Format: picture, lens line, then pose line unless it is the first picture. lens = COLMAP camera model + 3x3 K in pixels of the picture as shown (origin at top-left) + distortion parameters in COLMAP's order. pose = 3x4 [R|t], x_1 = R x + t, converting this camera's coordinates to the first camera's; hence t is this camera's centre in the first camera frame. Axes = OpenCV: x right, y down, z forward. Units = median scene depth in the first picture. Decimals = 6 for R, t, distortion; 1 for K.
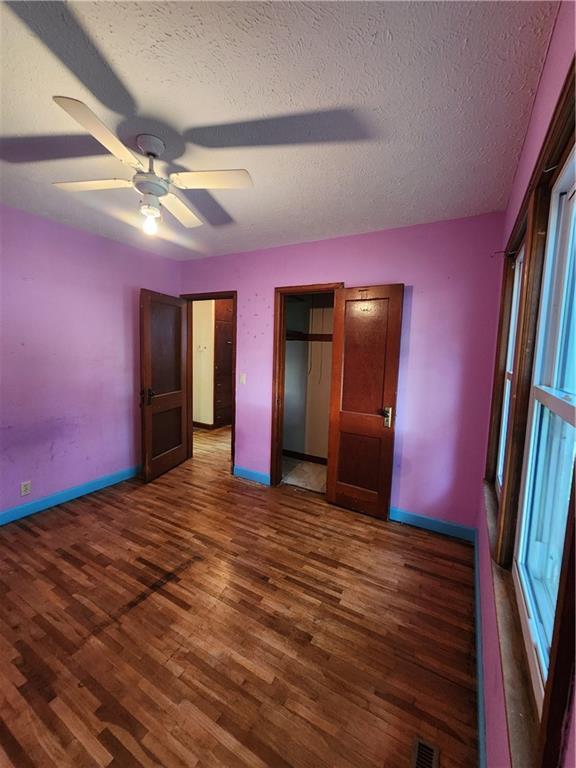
lens RADIAL K [[313.2, 0, 286.8], [0, 313.2, 376.9], [0, 0, 1]] dist [0.000542, -0.000190]
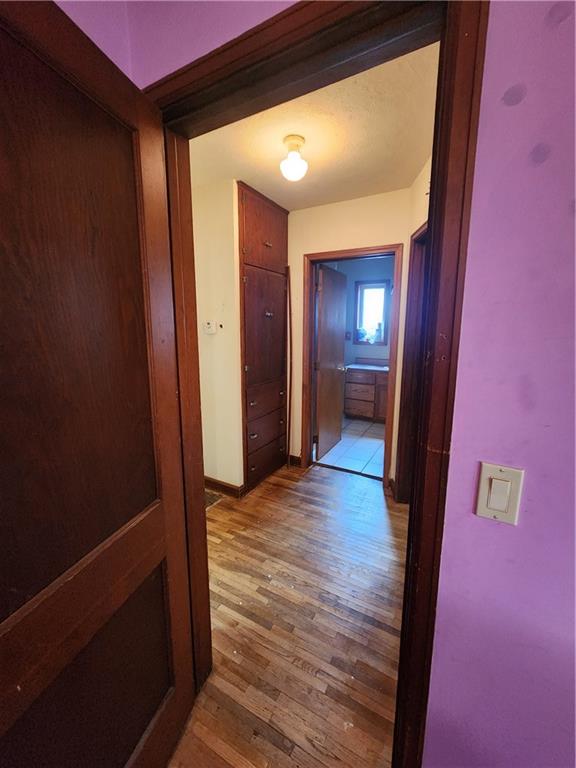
lens RADIAL K [[315.1, 0, 287.8], [0, 315.1, 377.0], [0, 0, 1]] dist [-0.000014, -0.000808]
pose [[0.999607, -0.027846, -0.003166, -0.387269], [0.027993, 0.997518, 0.064610, -0.108999], [0.001359, -0.064673, 0.997906, 1.267991]]
